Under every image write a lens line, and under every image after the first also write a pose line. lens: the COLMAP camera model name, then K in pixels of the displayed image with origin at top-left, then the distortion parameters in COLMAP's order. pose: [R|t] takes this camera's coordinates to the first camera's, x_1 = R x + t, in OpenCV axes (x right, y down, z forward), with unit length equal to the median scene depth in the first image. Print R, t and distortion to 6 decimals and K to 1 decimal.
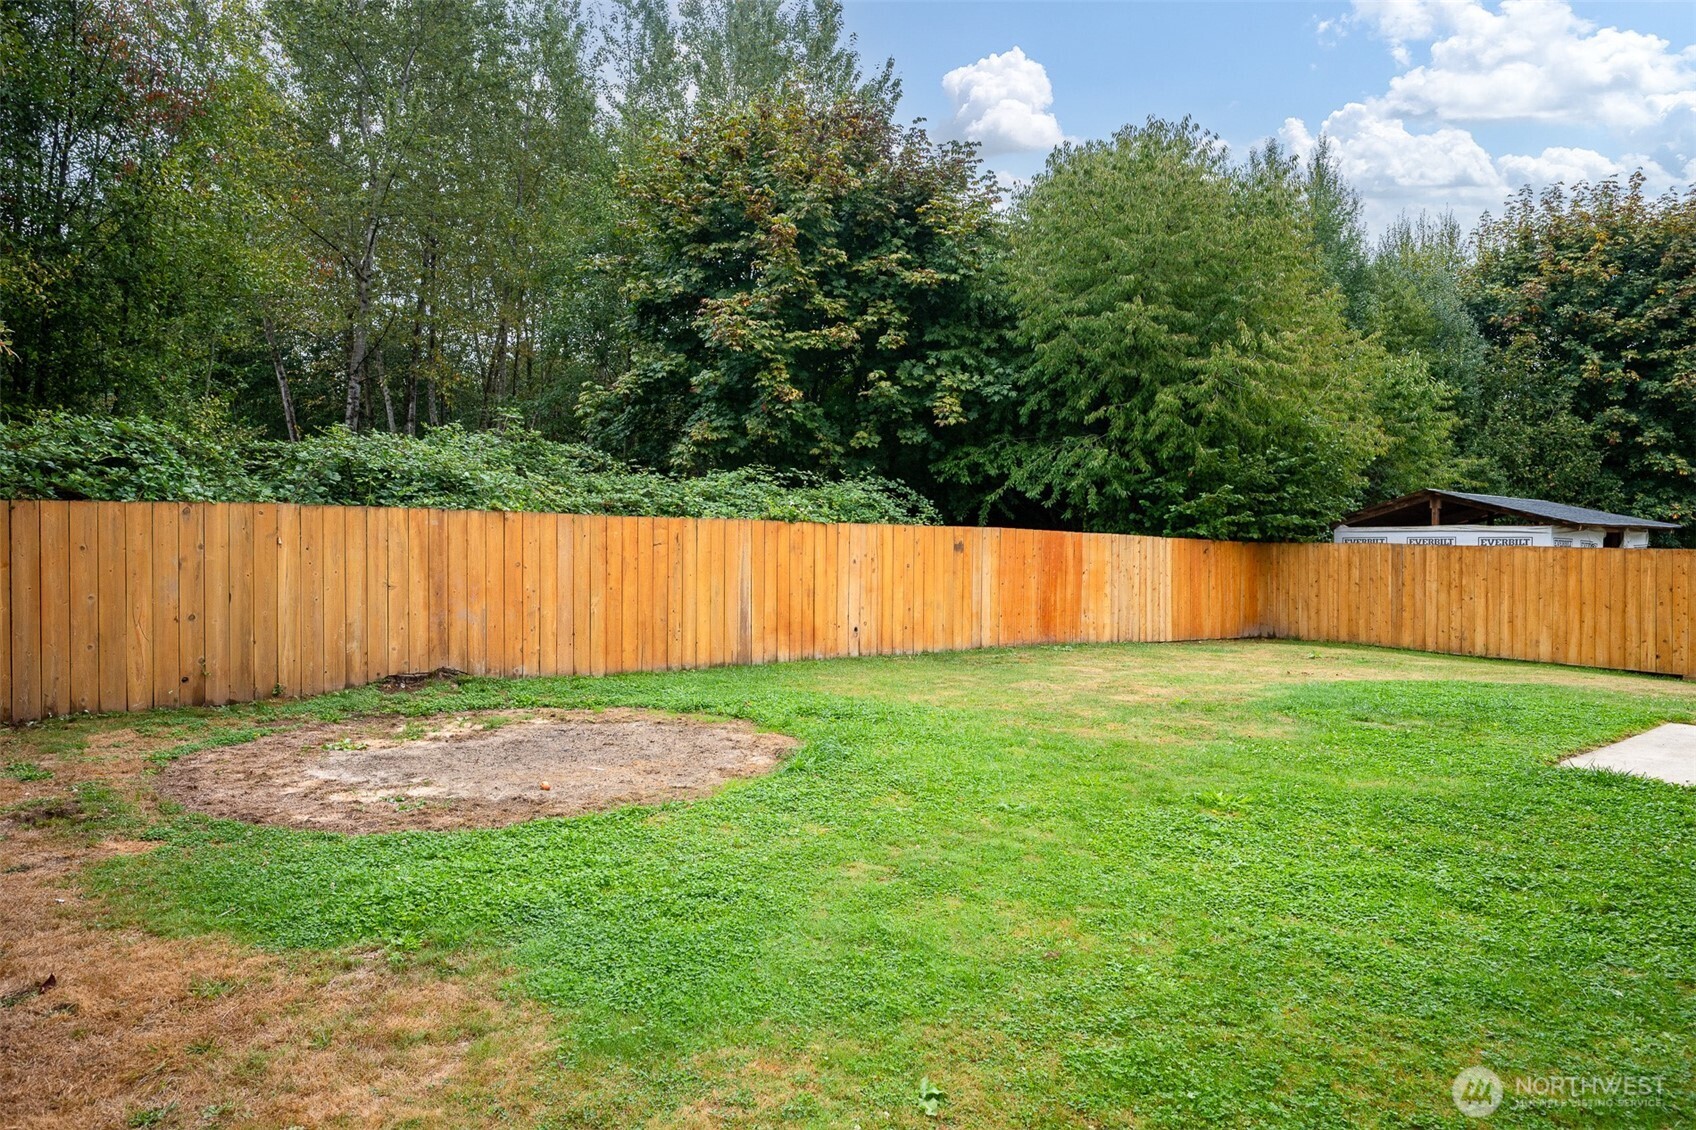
lens RADIAL K [[1059.4, 0, 844.6], [0, 1059.4, 558.1], [0, 0, 1]] dist [-0.001235, 0.000388]
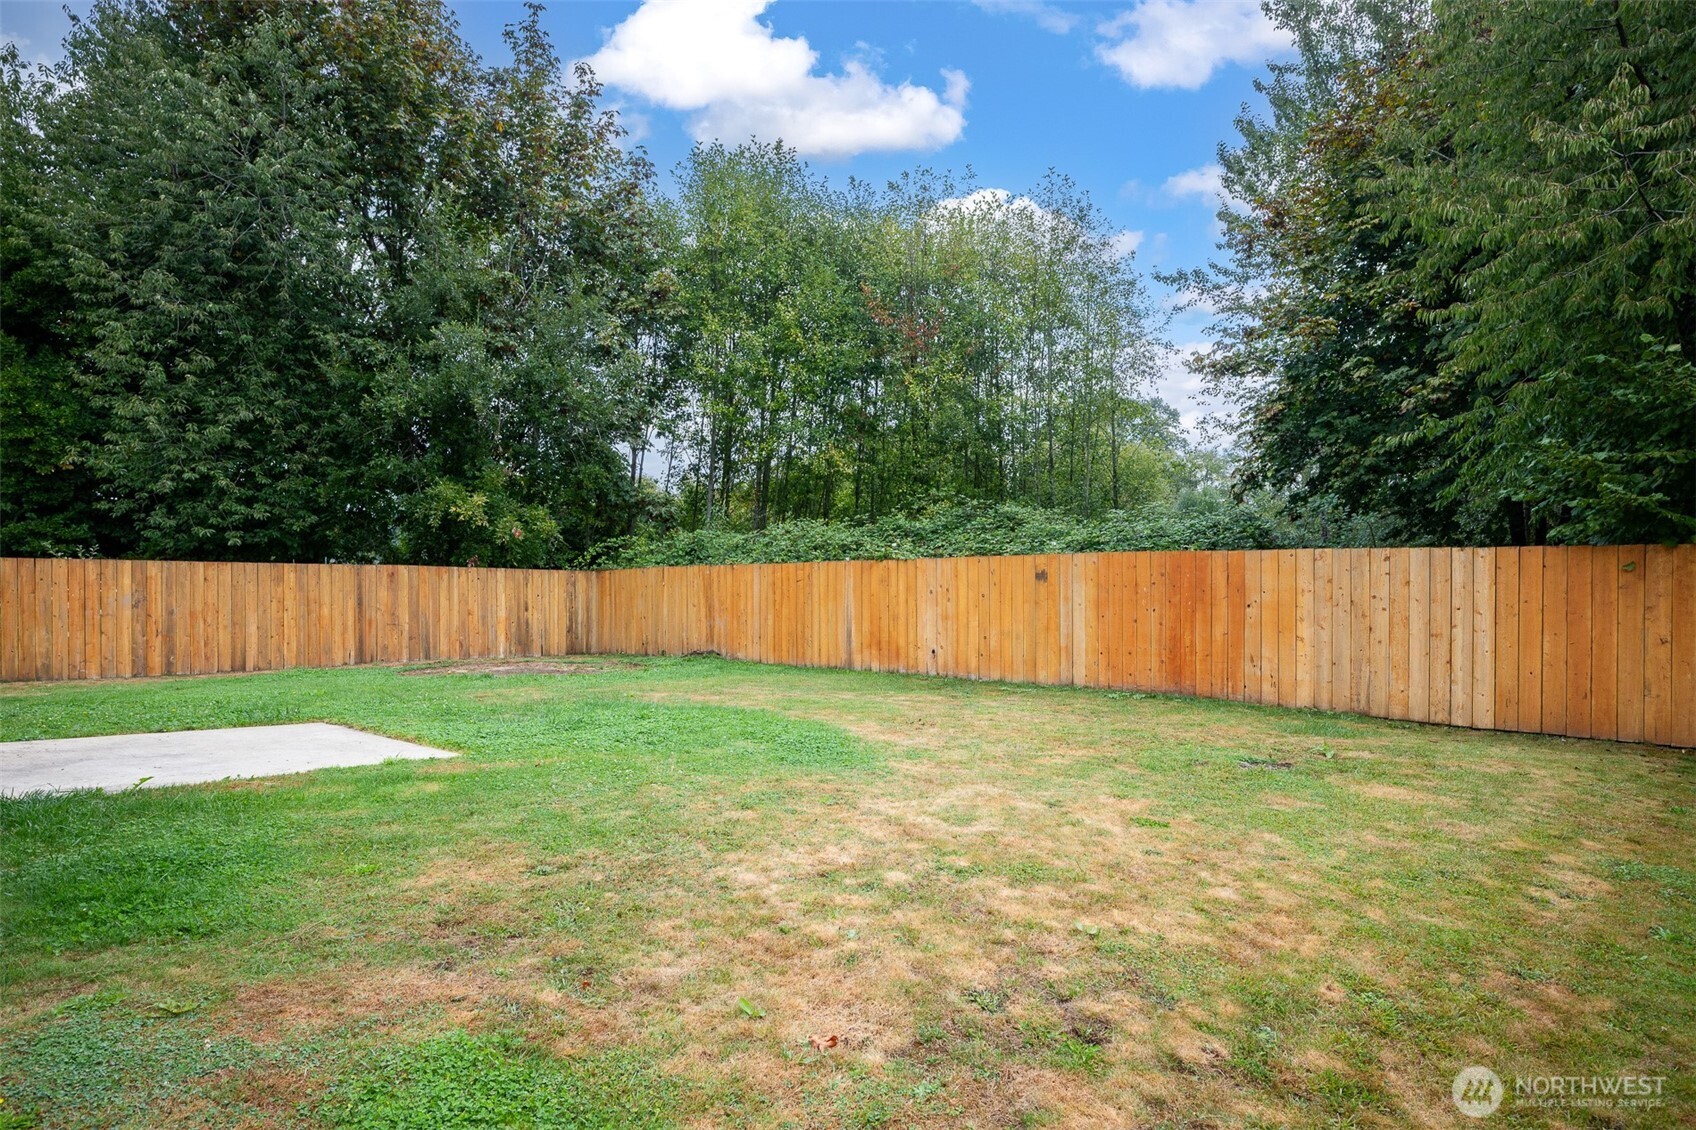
lens RADIAL K [[944.6, 0, 851.5], [0, 944.6, 625.0], [0, 0, 1]] dist [-0.005130, 0.005840]
pose [[0.132015, 0.016375, -0.991112, 0.887302], [-0.009333, 0.999840, 0.015276, 0.021325], [0.991204, 0.007234, 0.132147, 0.688715]]
